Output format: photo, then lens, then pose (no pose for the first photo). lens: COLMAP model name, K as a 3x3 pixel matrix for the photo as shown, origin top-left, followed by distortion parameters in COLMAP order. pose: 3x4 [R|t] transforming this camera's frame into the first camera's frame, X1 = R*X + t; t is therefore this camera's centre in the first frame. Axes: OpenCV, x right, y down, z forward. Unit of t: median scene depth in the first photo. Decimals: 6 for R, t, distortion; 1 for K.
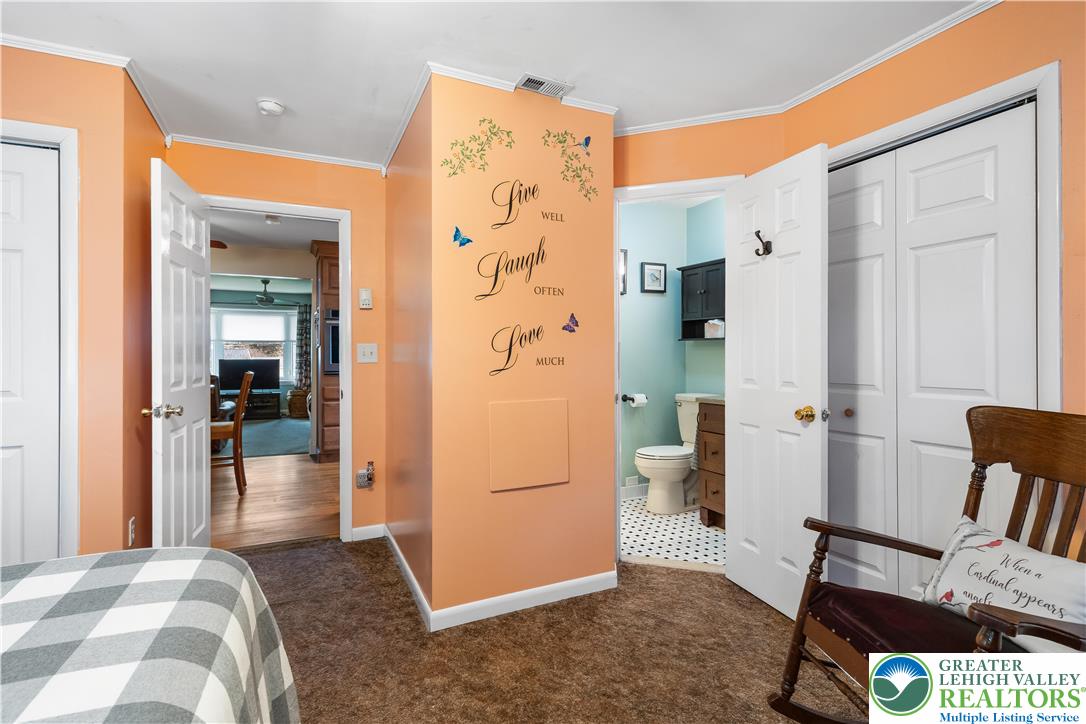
lens RADIAL K [[518.8, 0, 545.0], [0, 518.8, 356.2], [0, 0, 1]] dist [-0.000244, 0.000117]
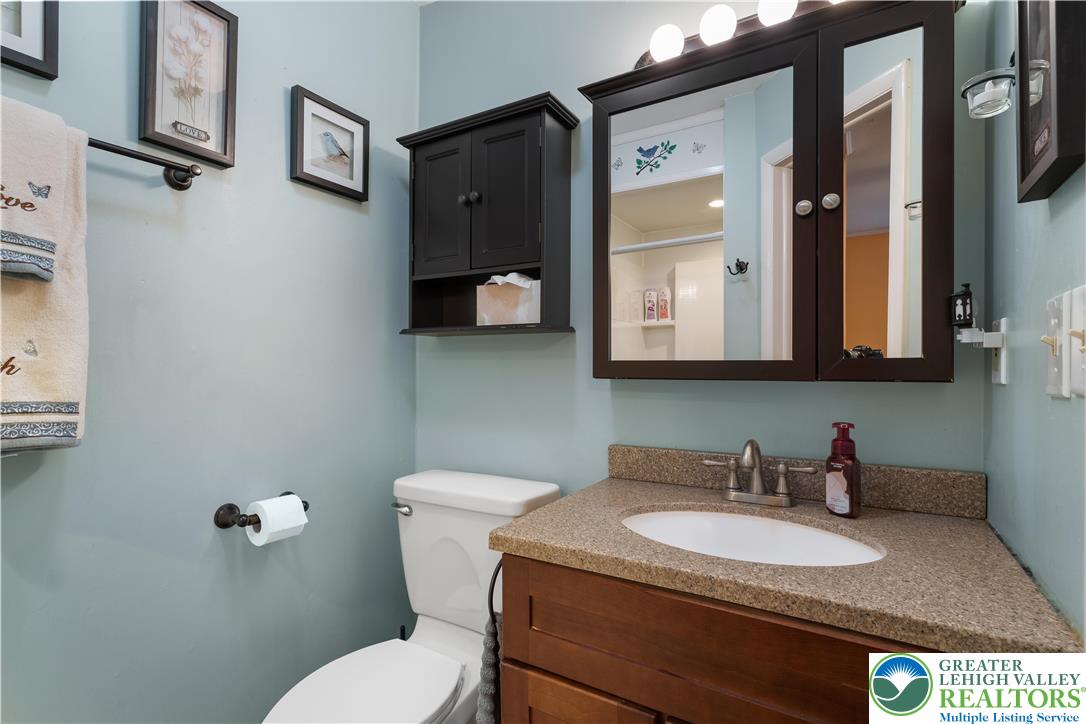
lens RADIAL K [[525.7, 0, 532.0], [0, 525.7, 366.1], [0, 0, 1]] dist [0.000830, 0.000619]
pose [[0.849426, 0.005755, 0.527677, 0.143504], [-0.001776, 0.999966, -0.008046, -0.003700], [-0.527705, 0.005897, 0.849407, 0.656908]]
